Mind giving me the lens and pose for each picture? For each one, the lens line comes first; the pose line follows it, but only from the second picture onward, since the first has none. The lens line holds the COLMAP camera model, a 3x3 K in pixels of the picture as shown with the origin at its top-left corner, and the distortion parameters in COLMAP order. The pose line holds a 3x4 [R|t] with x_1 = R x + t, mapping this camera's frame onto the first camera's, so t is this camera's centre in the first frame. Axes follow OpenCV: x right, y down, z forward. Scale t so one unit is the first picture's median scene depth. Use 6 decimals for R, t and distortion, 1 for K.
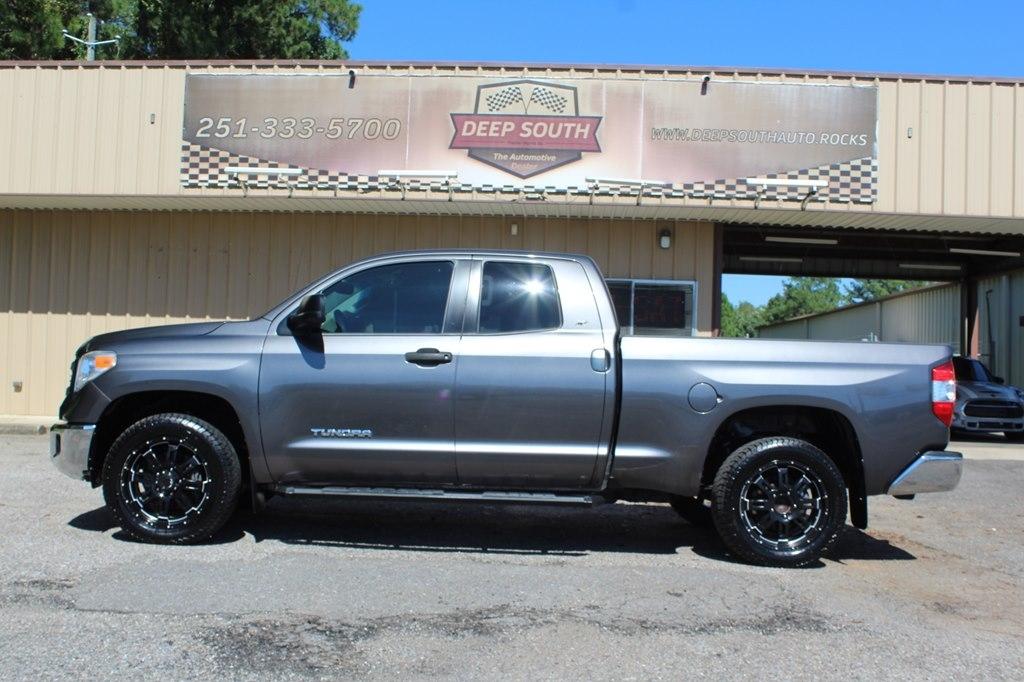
lens RADIAL K [[1875.4, 0, 512.5], [0, 1875.4, 343.3], [0, 0, 1]] dist [-0.219153, 0.014140]
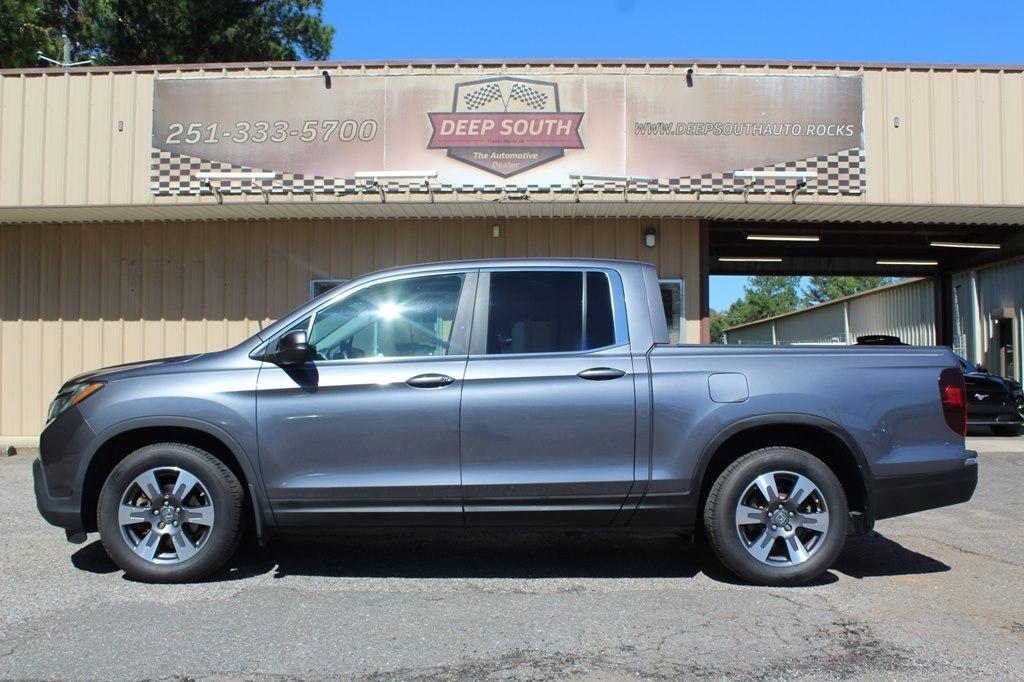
lens RADIAL K [[1522.8, 0, 544.8], [0, 1522.8, 340.2], [0, 0, 1]] dist [-0.178583, 0.096004]
pose [[0.998296, -0.027645, 0.051392, -0.016358], [0.028329, 0.999519, -0.012621, 0.006916], [-0.051018, 0.014055, 0.998599, 0.211842]]
